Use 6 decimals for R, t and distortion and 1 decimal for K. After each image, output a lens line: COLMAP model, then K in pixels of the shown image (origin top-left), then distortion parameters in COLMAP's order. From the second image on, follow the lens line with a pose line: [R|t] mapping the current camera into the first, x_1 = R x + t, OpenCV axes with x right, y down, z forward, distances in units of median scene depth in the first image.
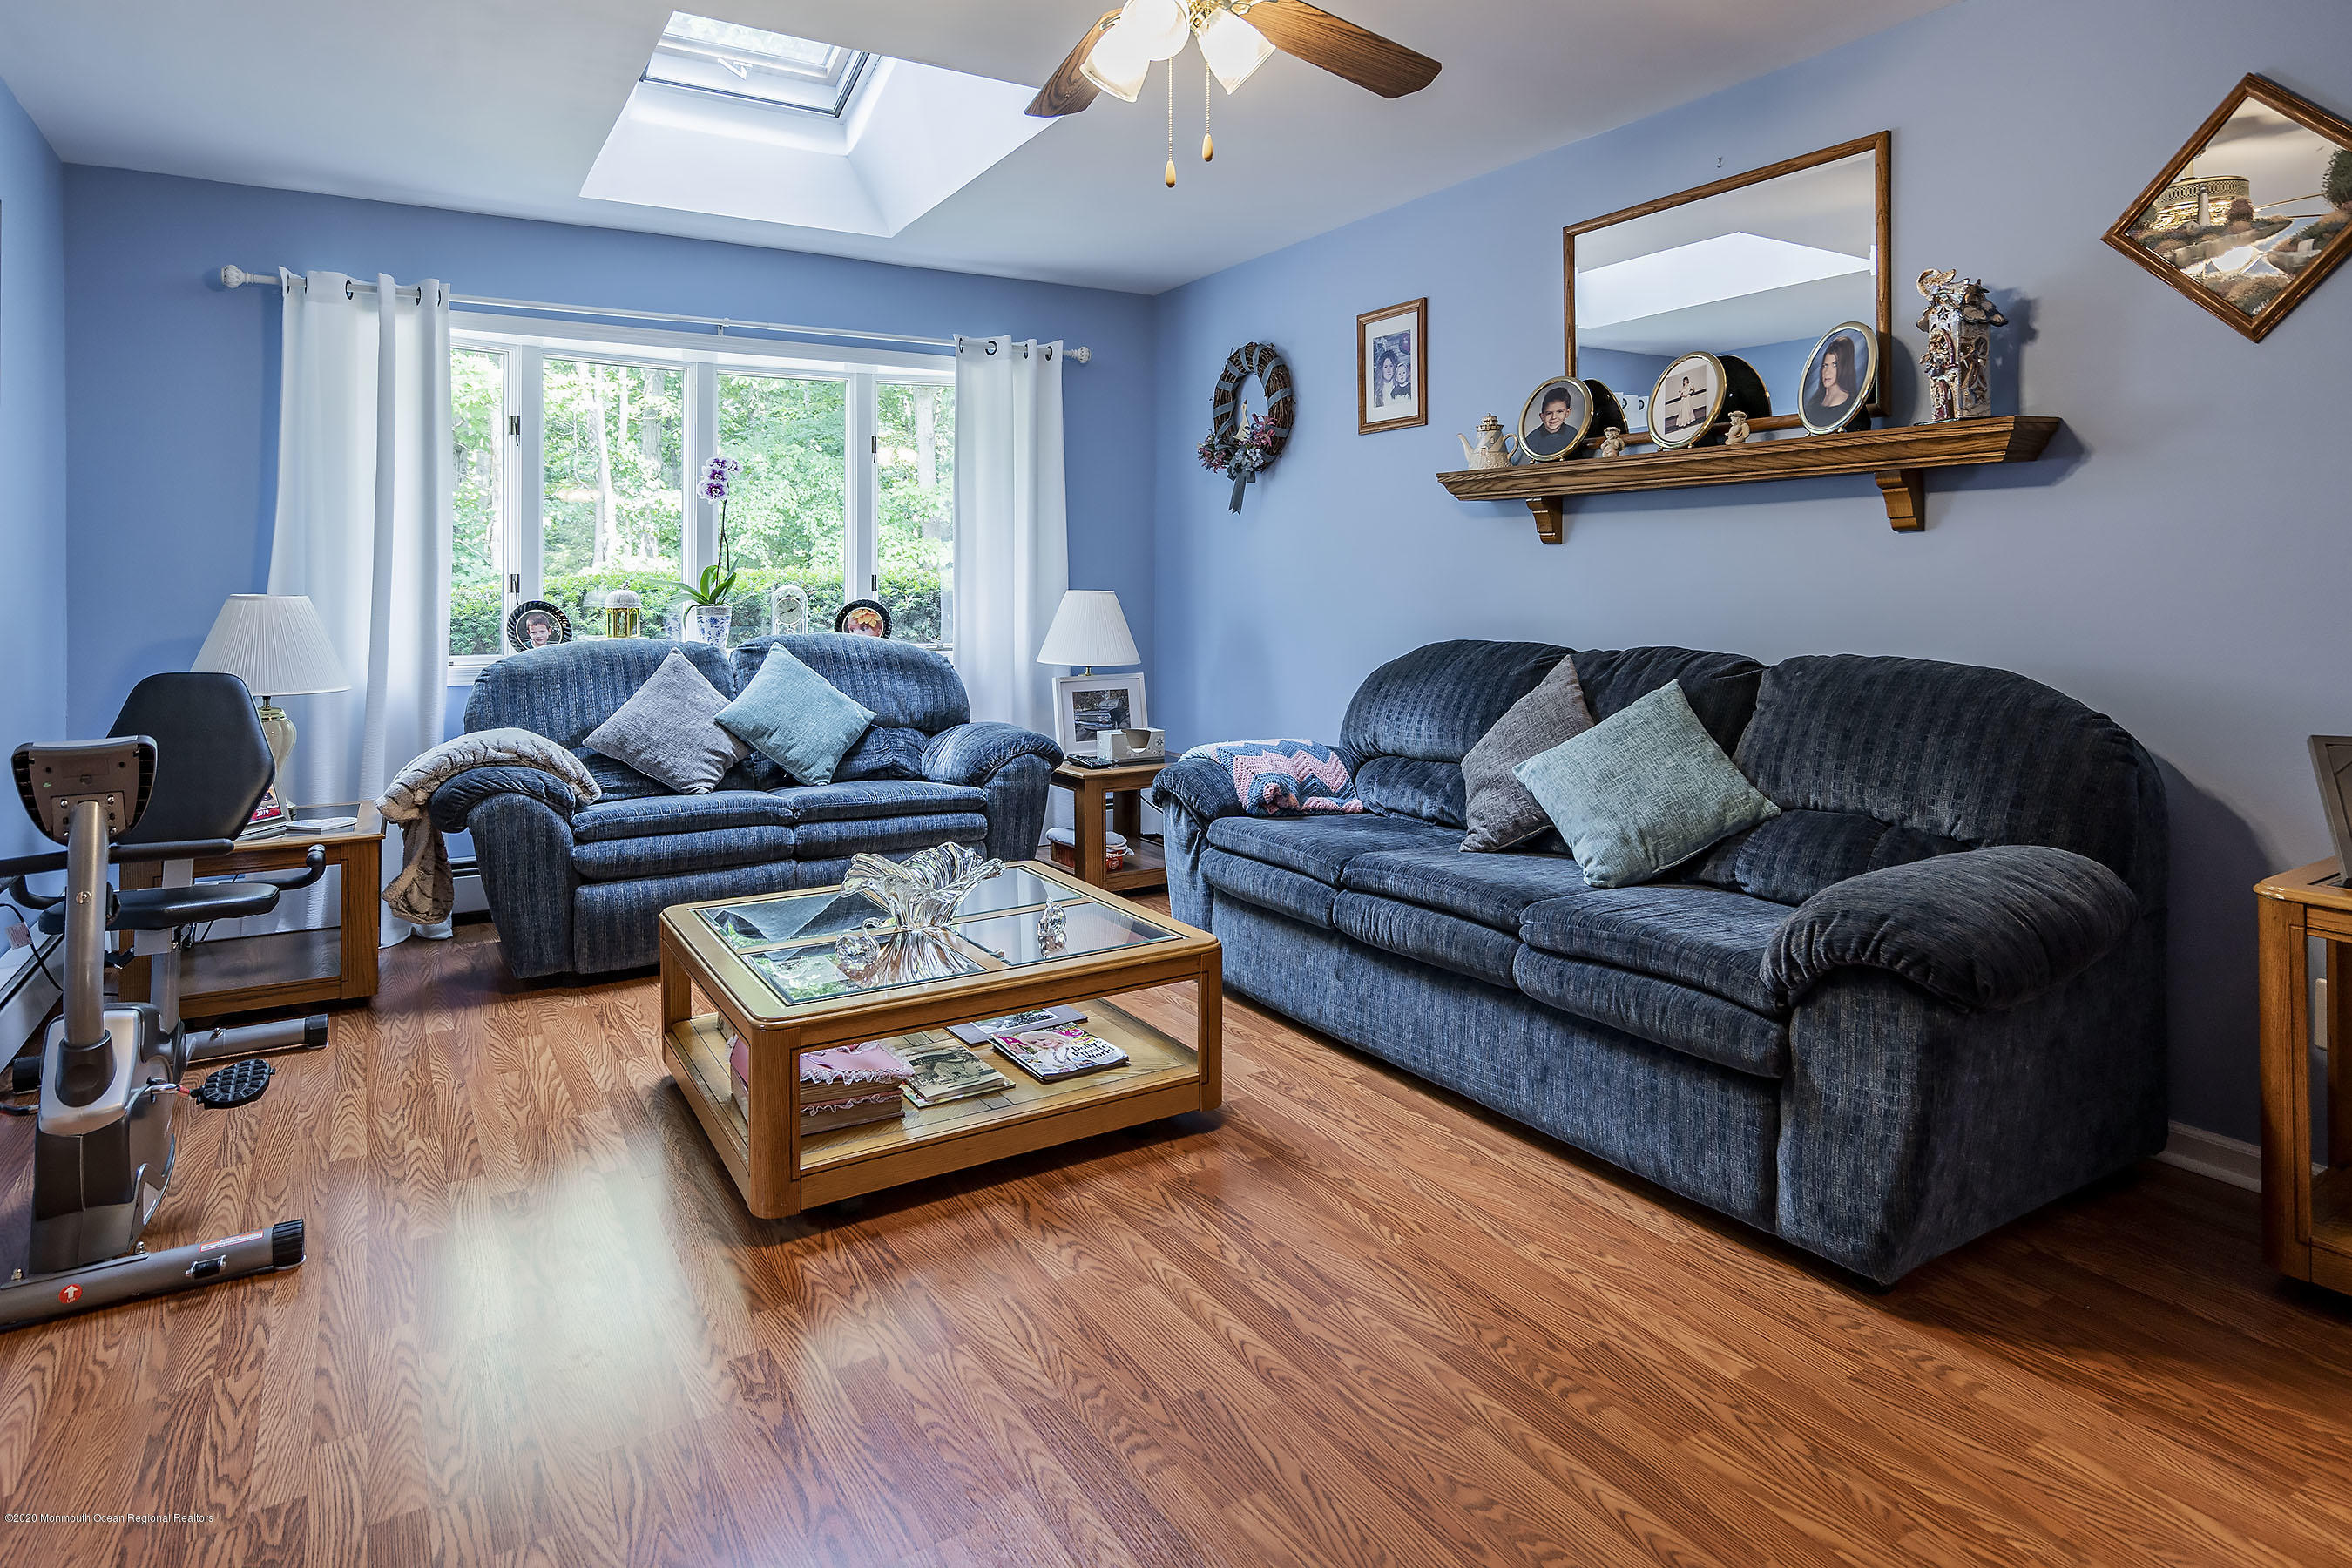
lens RADIAL K [[1315.2, 0, 1179.3], [0, 1315.2, 652.5], [0, 0, 1]] dist [0.003059, 0.001199]
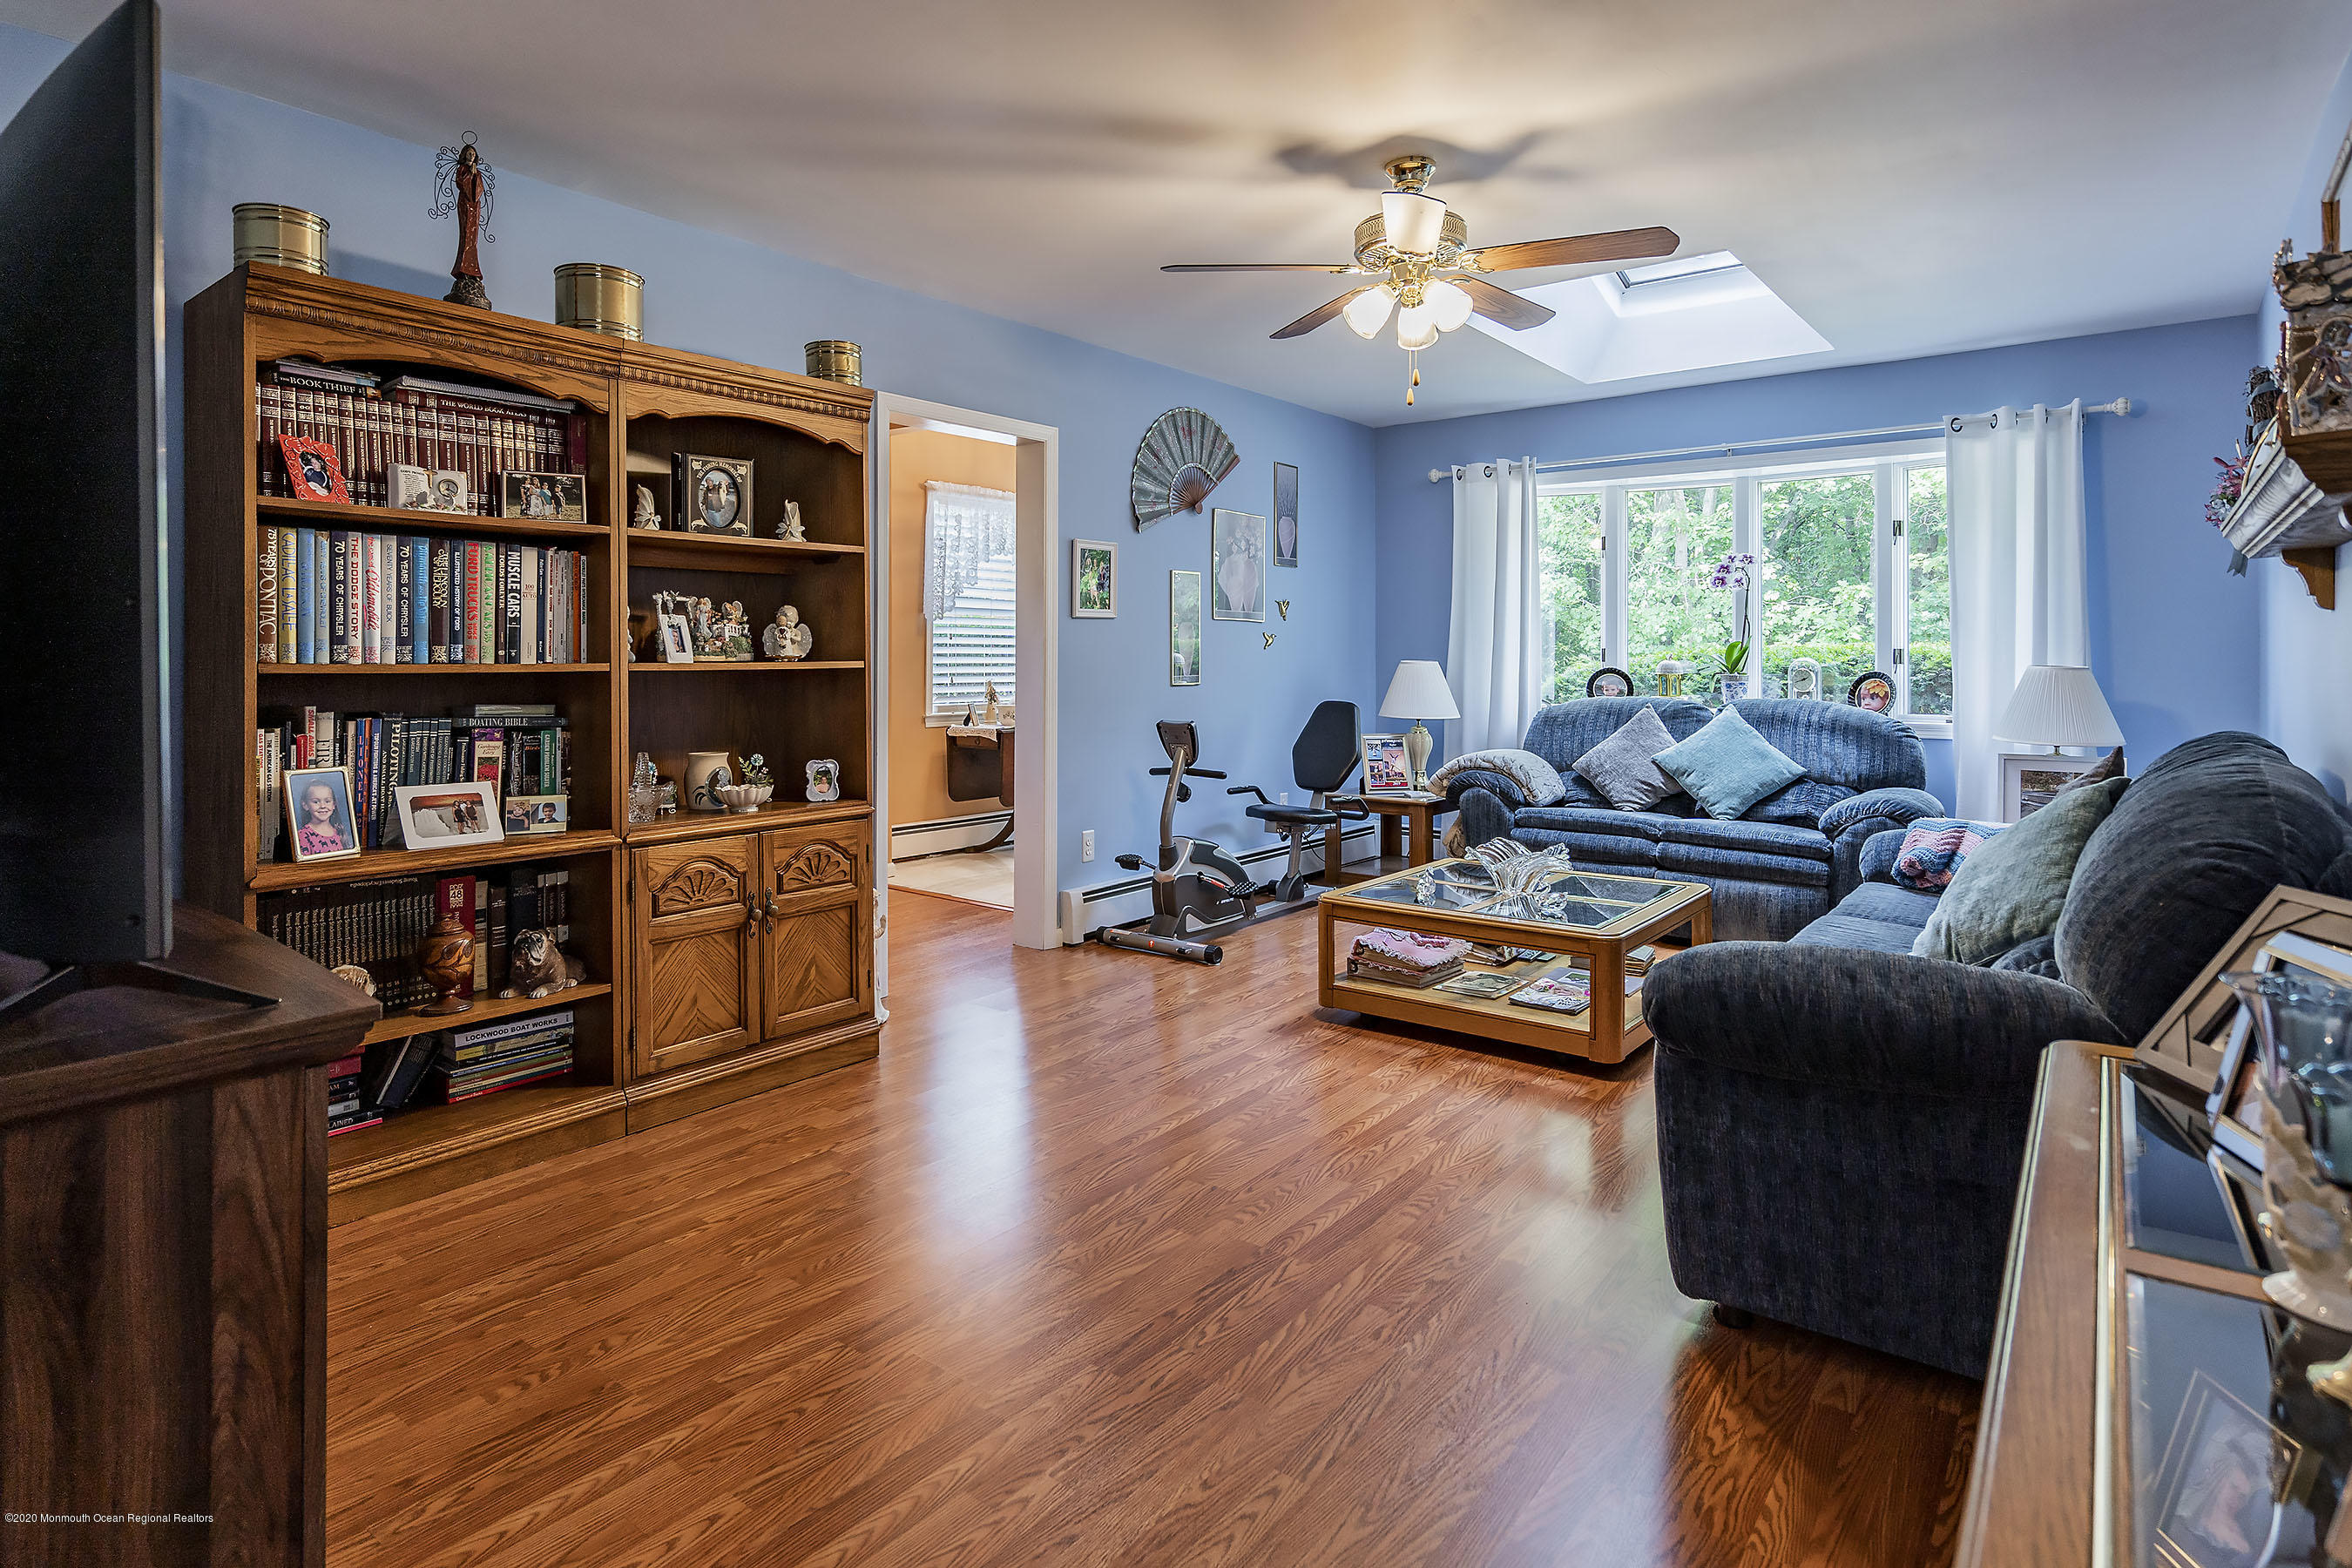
lens RADIAL K [[1226.0, 0, 1176.0], [0, 1226.0, 784.0], [0, 0, 1]] dist [0.000280, 0.000139]
pose [[0.354111, 0.101422, -0.929688, 0.641581], [-0.053830, 0.994664, 0.088007, -0.006739], [0.933653, 0.018881, 0.357681, 0.111577]]
